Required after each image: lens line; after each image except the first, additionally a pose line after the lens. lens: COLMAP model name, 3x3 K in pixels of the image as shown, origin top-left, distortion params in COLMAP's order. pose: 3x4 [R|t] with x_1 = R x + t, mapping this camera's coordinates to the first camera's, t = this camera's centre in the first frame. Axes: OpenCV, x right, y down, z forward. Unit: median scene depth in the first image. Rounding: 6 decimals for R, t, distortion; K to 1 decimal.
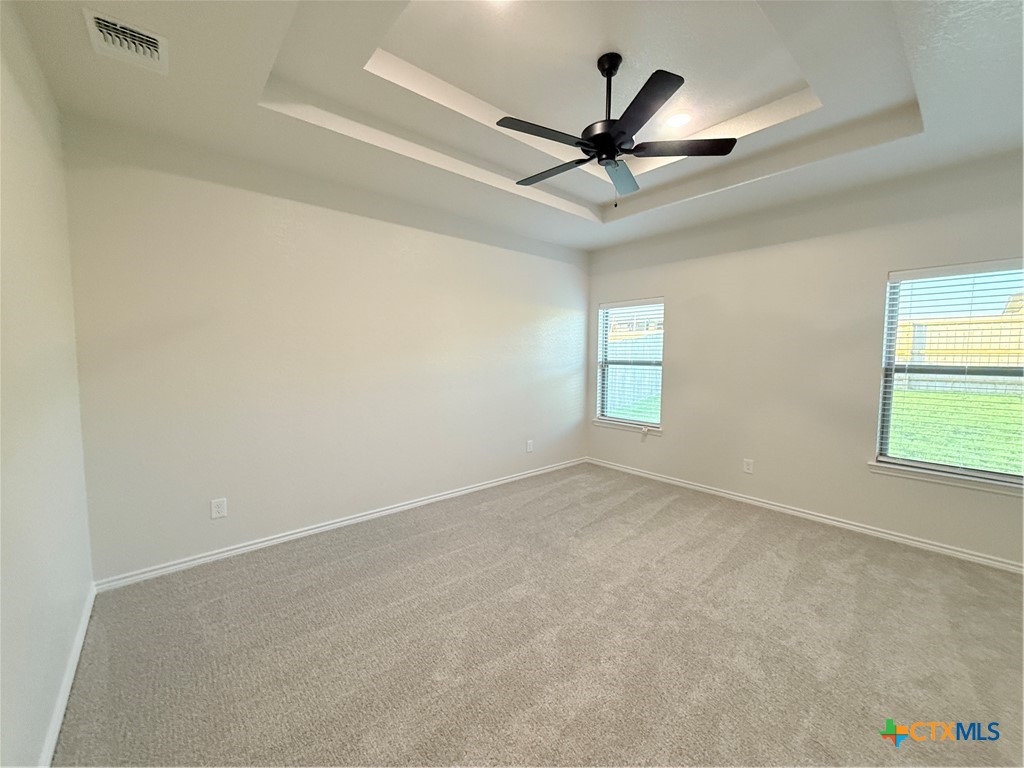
lens RADIAL K [[407.2, 0, 511.4], [0, 407.2, 382.8], [0, 0, 1]] dist [-0.001434, 0.000518]
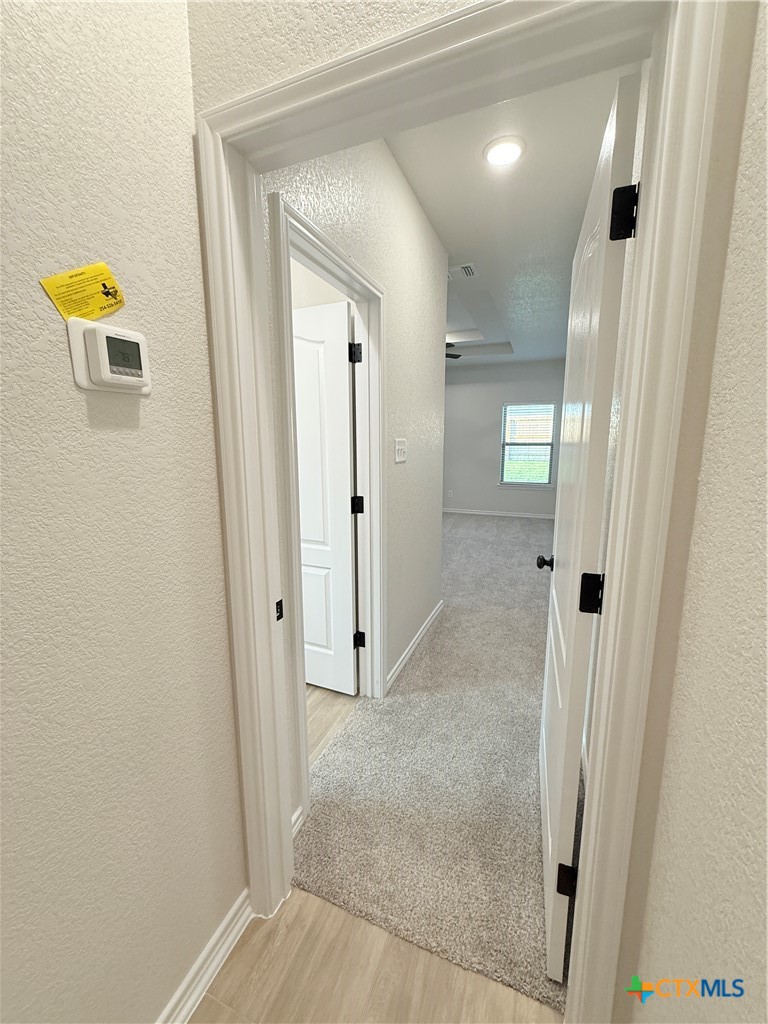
lens RADIAL K [[407.2, 0, 381.1], [0, 407.2, 512.6], [0, 0, 1]] dist [-0.001434, 0.000518]
pose [[0.893733, -0.095124, 0.438398, -0.929516], [0.047824, 0.991894, 0.117727, 0.053125], [-0.446042, -0.084250, 0.891038, -0.978025]]
